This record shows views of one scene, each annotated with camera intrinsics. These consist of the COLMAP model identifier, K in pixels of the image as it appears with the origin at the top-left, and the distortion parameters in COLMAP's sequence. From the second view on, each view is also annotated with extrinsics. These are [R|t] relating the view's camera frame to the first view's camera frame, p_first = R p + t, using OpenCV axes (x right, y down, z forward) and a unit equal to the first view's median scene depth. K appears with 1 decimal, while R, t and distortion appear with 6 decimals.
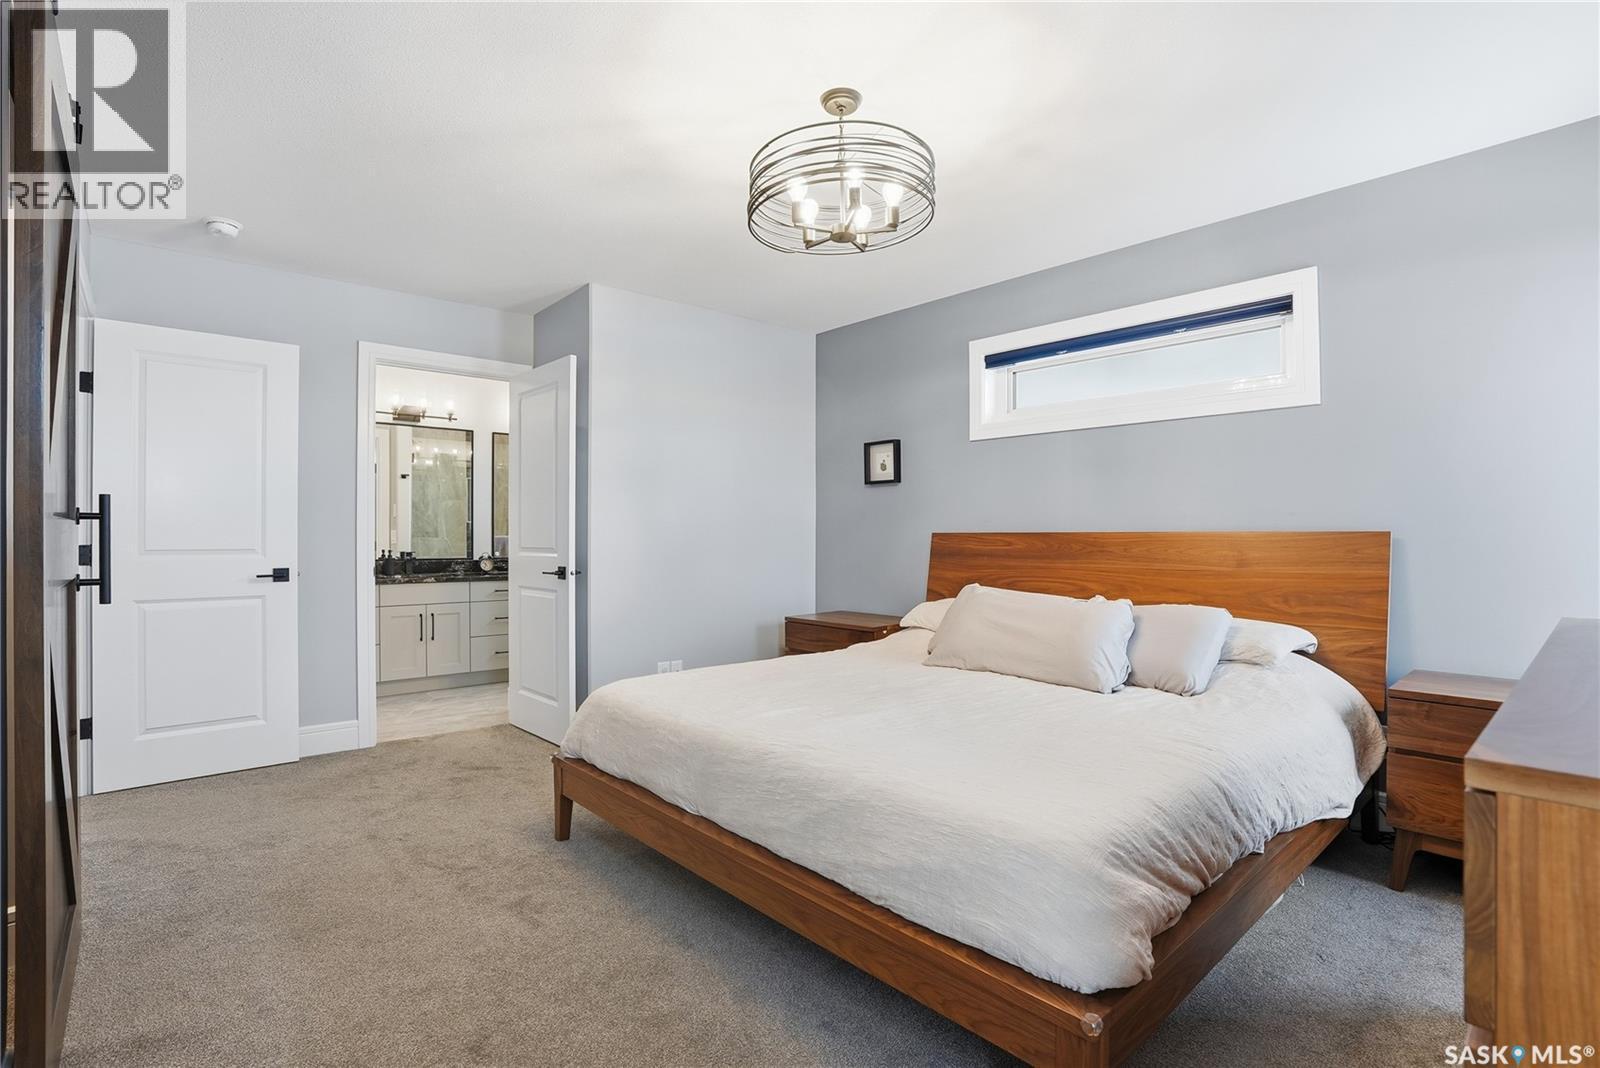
lens RADIAL K [[759.4, 0, 797.6], [0, 759.4, 533.6], [0, 0, 1]] dist [-0.044380, 0.010197]
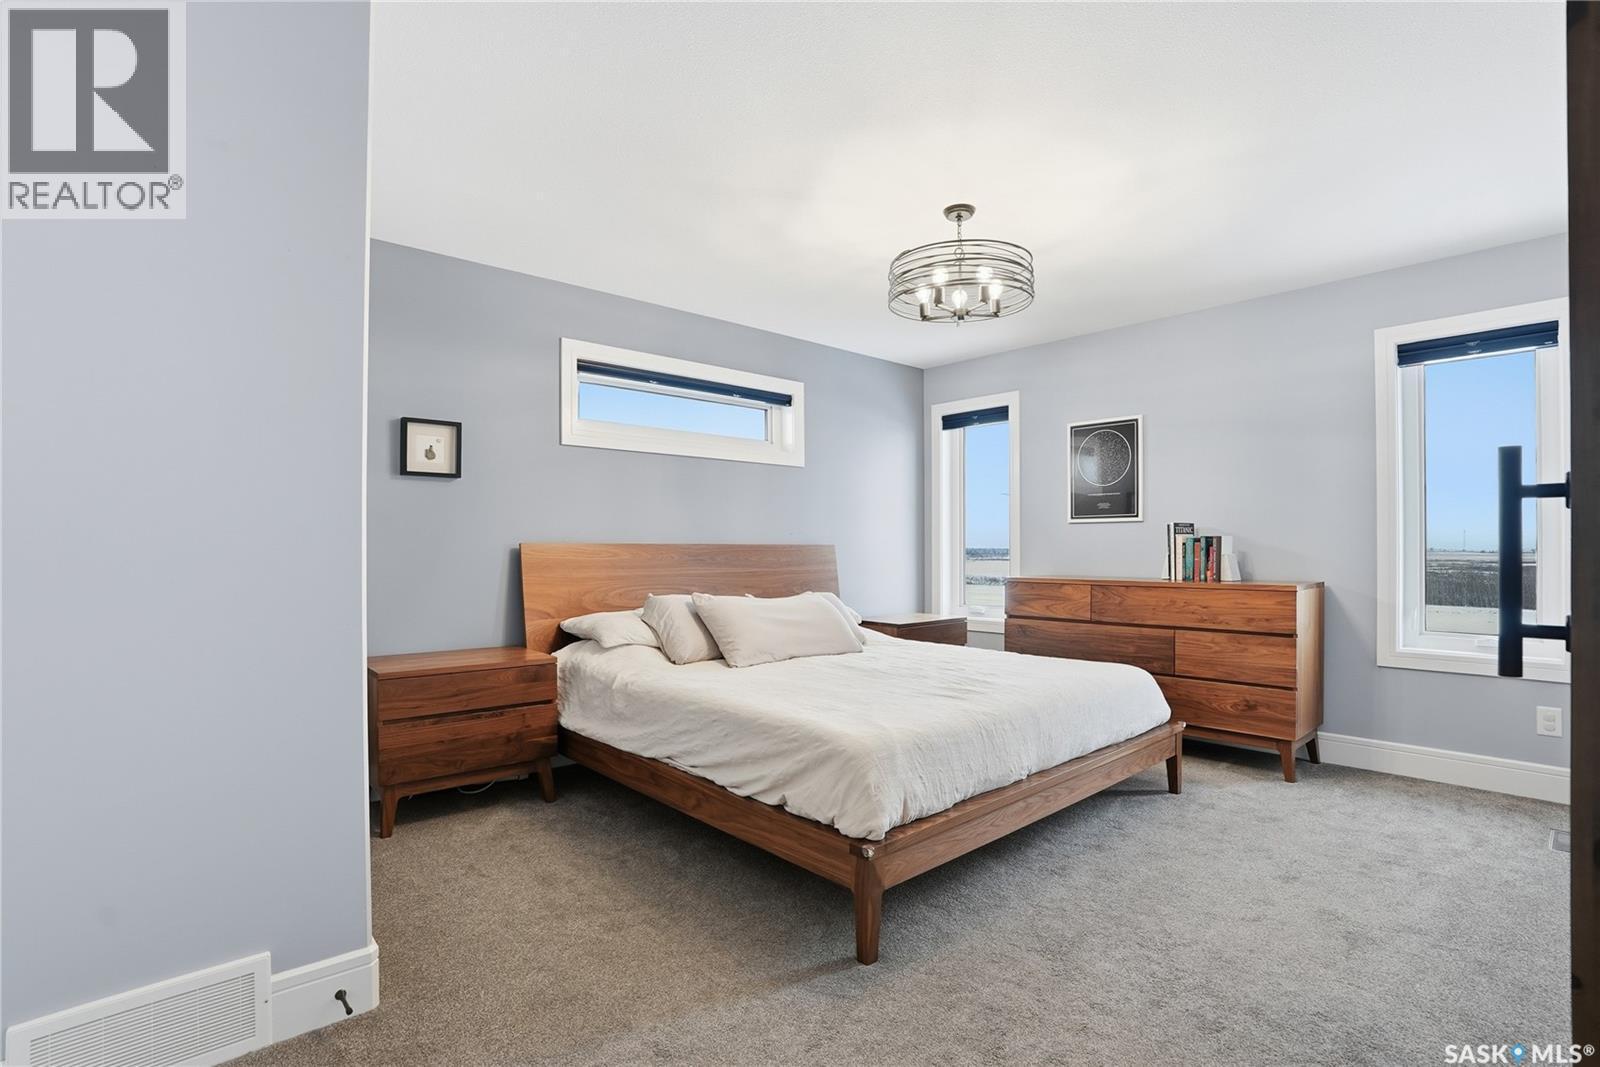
lens RADIAL K [[773.0, 0, 799.7], [0, 773.0, 539.3], [0, 0, 1]] dist [-0.024674, 0.000086]
pose [[0.001055, 0.008555, 0.999963, -0.818823], [-0.003140, 0.999959, -0.008552, 0.001004], [-0.999995, -0.003131, 0.001082, 0.813513]]
